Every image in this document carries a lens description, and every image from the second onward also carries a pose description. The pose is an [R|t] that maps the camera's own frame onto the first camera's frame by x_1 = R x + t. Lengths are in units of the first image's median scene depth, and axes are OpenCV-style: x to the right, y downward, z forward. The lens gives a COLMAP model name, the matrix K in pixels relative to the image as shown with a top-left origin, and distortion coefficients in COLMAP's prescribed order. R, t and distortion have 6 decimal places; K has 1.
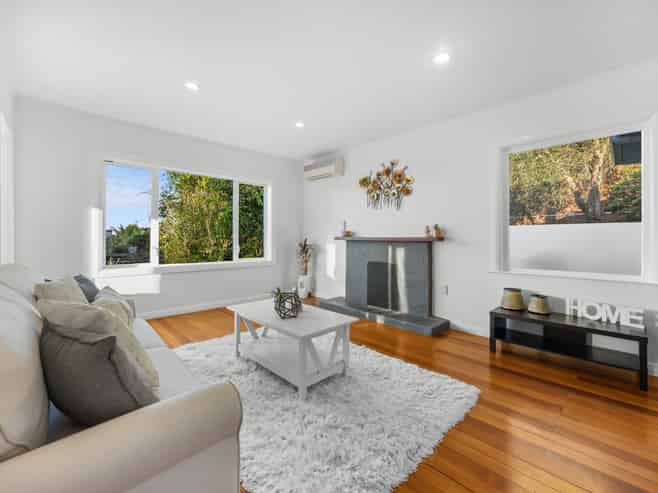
lens RADIAL K [[286.7, 0, 329.0], [0, 286.7, 246.5], [0, 0, 1]] dist [-0.001511, -0.000001]
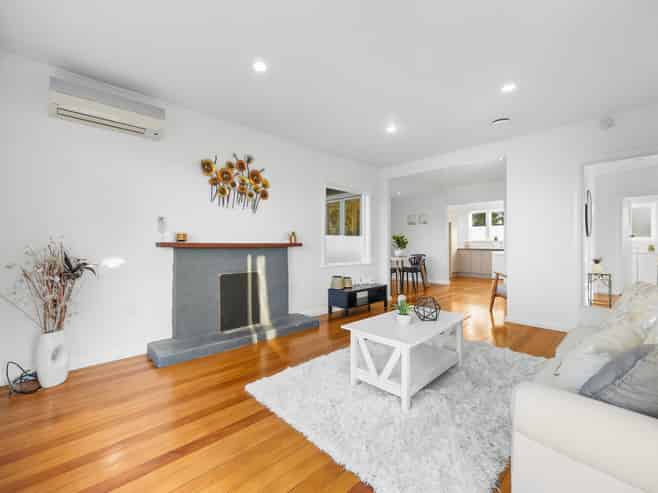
lens RADIAL K [[286.7, 0, 329.0], [0, 286.7, 246.5], [0, 0, 1]] dist [-0.001511, -0.000001]
pose [[0.001978, -0.030809, 0.999523, -0.628164], [0.009147, 0.999484, 0.030790, -0.044276], [-0.999956, 0.009081, 0.002259, 0.717220]]
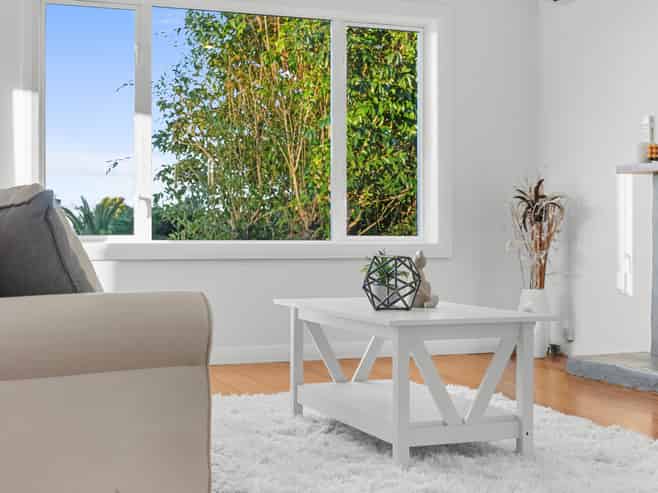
lens RADIAL K [[1038.9, 0, 329.0], [0, 1038.9, 246.5], [0, 0, 1]] dist [-0.007083, 0.005840]
pose [[0.922786, -0.006643, -0.385256, 0.189315], [-0.002141, 0.999748, -0.022365, 0.096528], [0.385307, 0.021462, 0.922539, -0.239503]]
